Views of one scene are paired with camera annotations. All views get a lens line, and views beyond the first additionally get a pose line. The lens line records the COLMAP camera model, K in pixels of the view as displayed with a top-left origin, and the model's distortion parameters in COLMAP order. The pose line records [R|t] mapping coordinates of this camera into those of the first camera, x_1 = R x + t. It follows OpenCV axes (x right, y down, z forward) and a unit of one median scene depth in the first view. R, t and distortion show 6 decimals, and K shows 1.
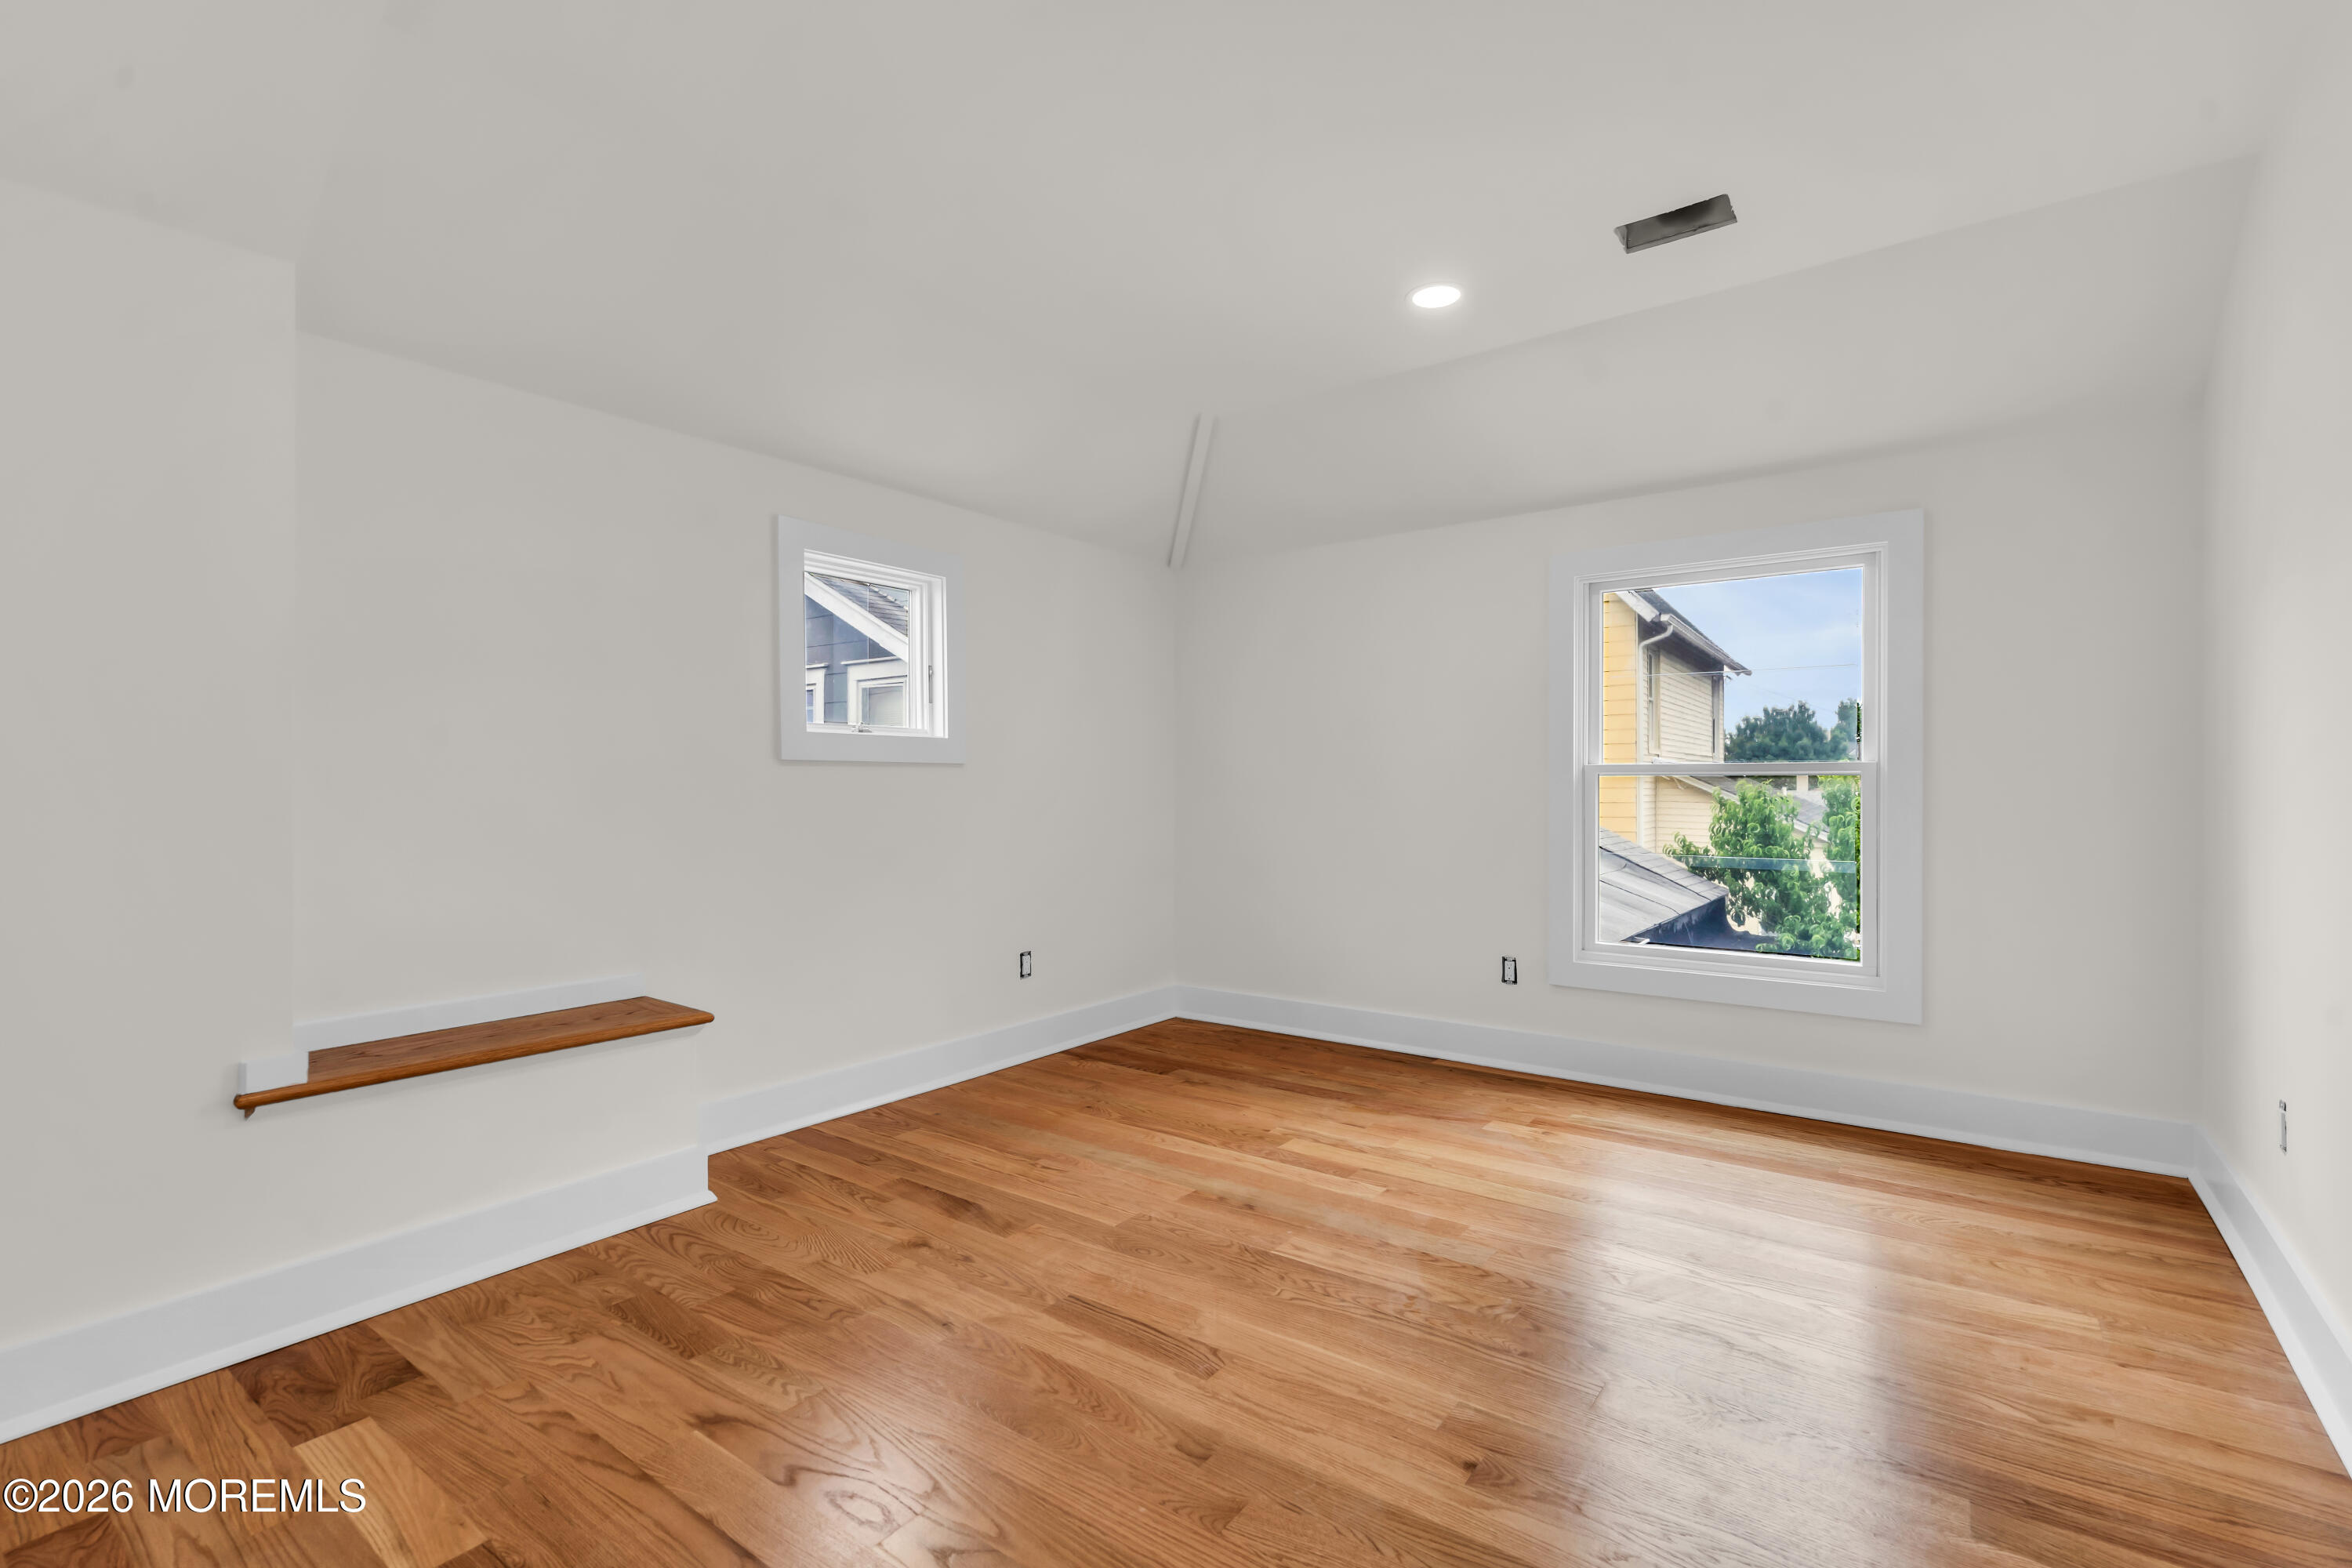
lens RADIAL K [[1055.1, 0, 1178.8], [0, 1055.1, 785.7], [0, 0, 1]] dist [-0.008332, 0.002804]
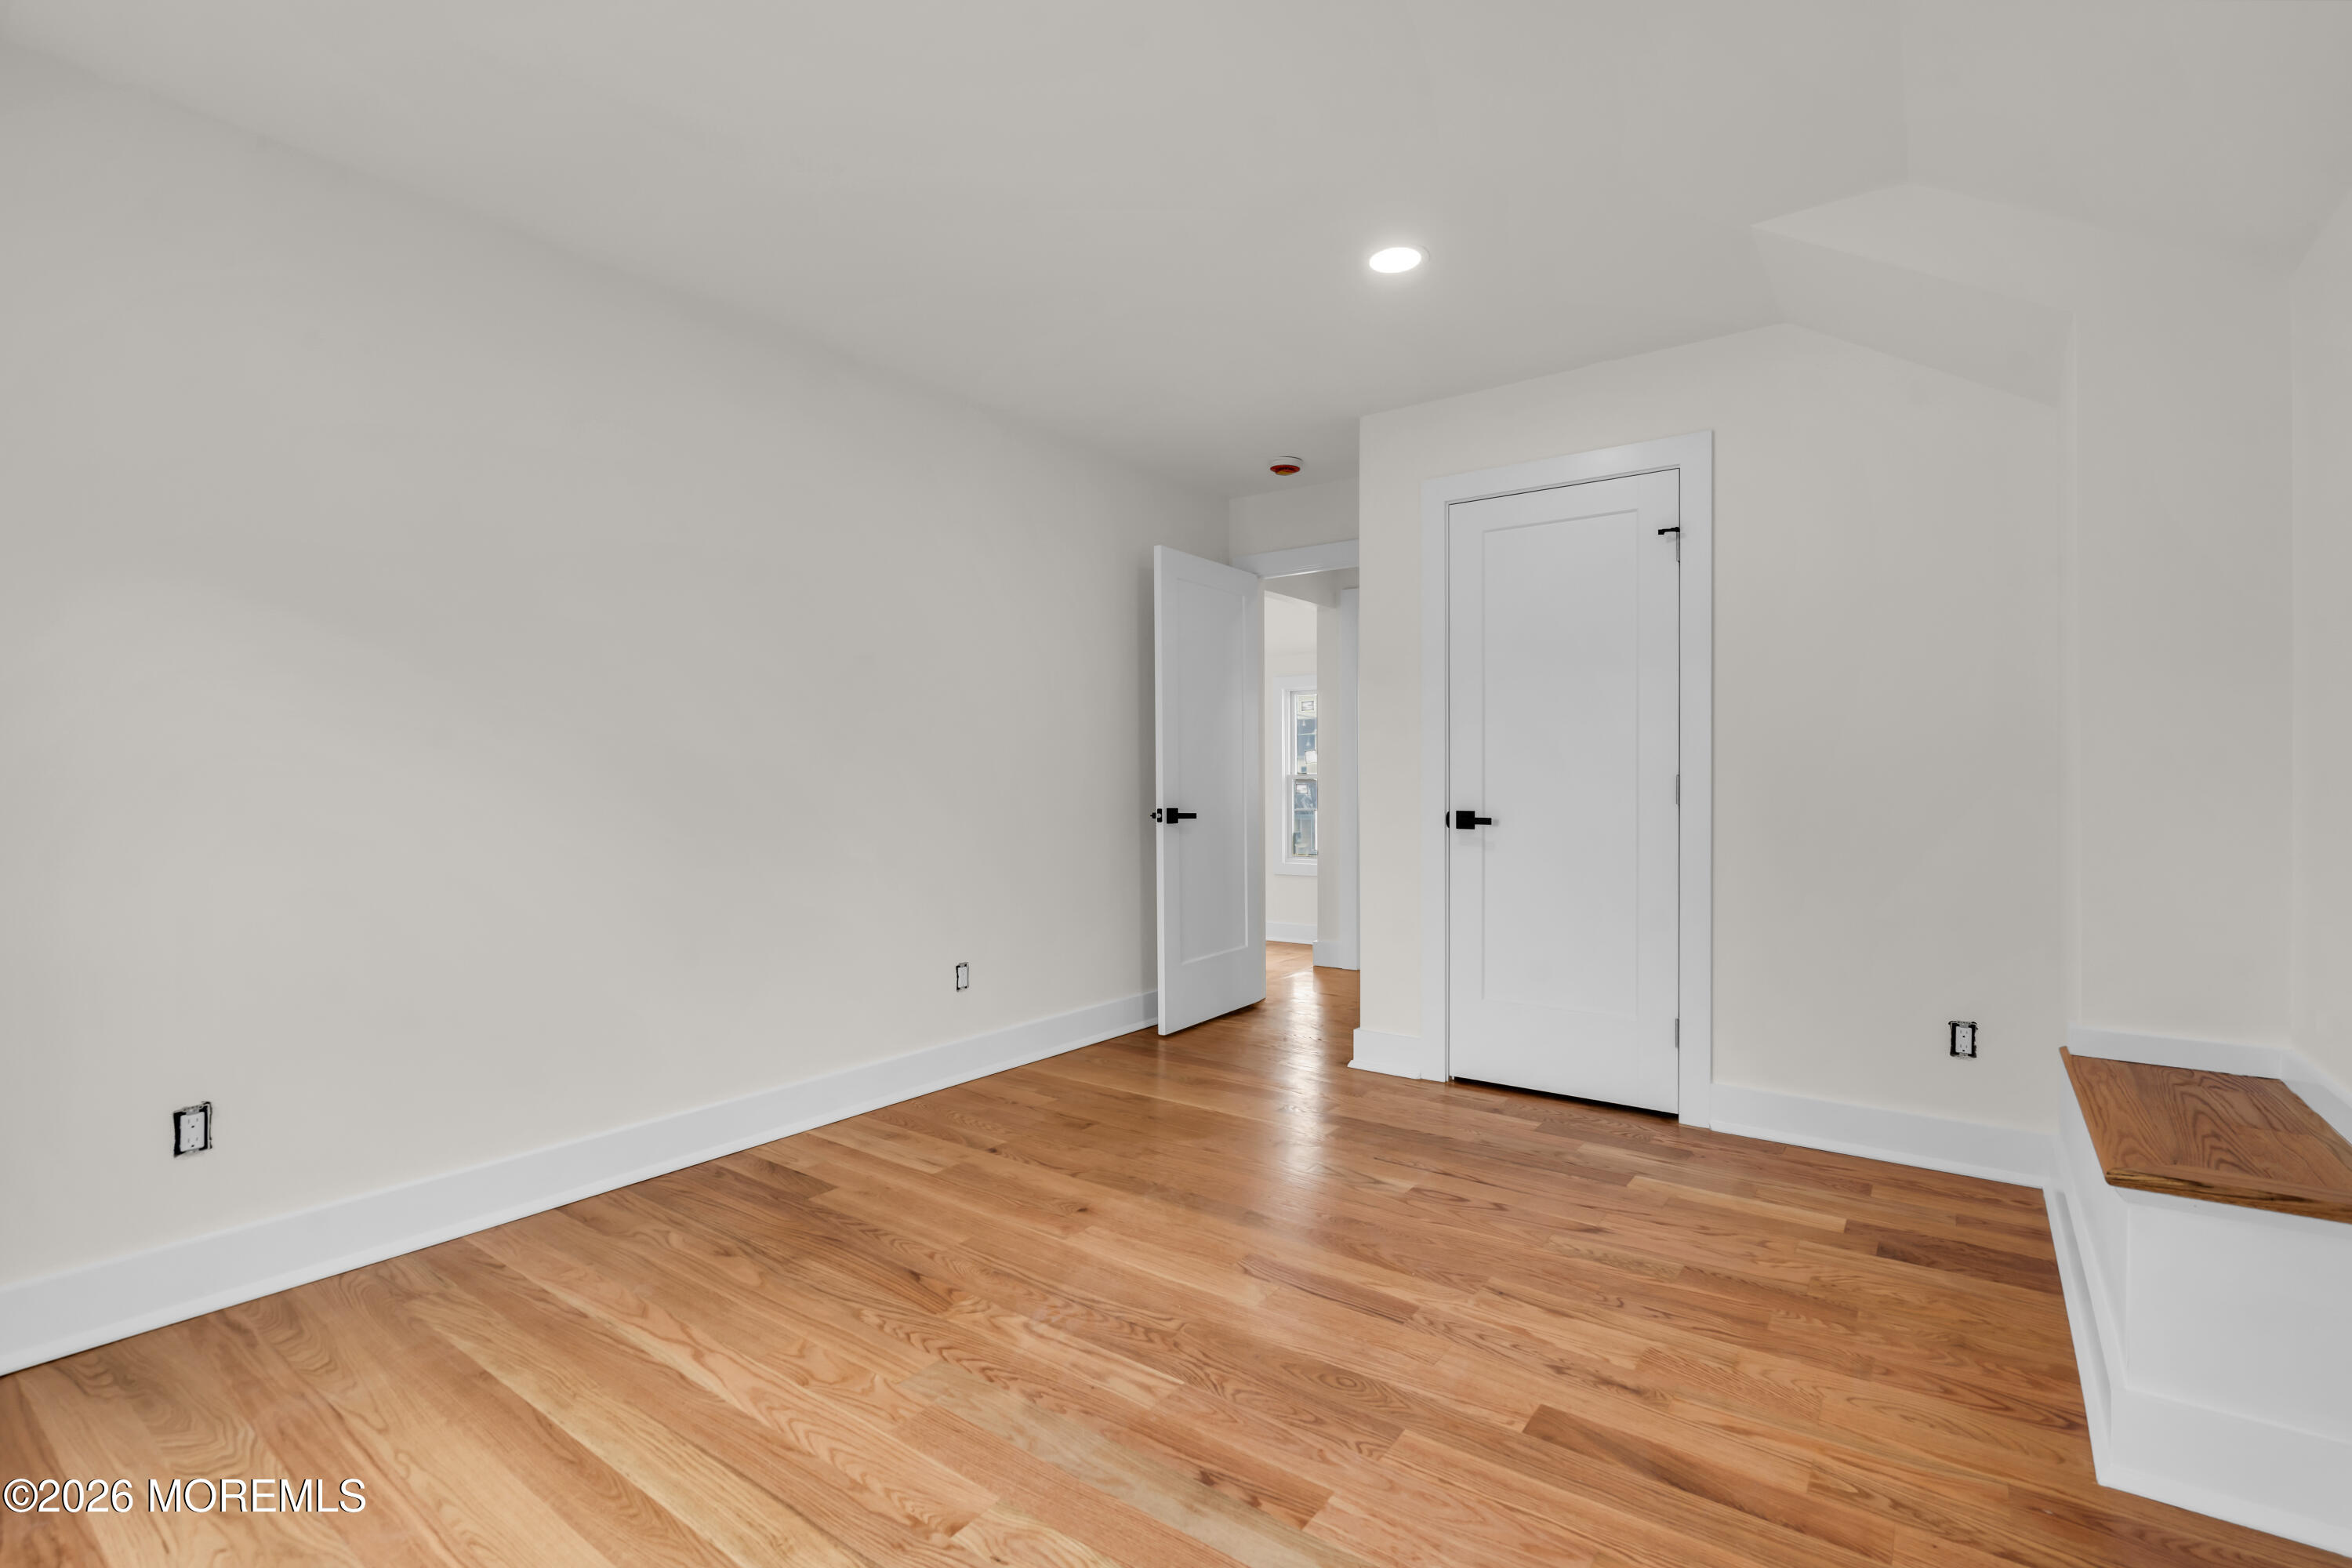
lens RADIAL K [[1055.1, 0, 1175.5], [0, 1055.1, 784.0], [0, 0, 1]] dist [-0.008332, 0.002804]
pose [[-0.999962, 0.004583, -0.007365, 0.105502], [0.004559, 0.999984, 0.003314, -0.008251], [0.007380, 0.003280, -0.999967, 1.929231]]
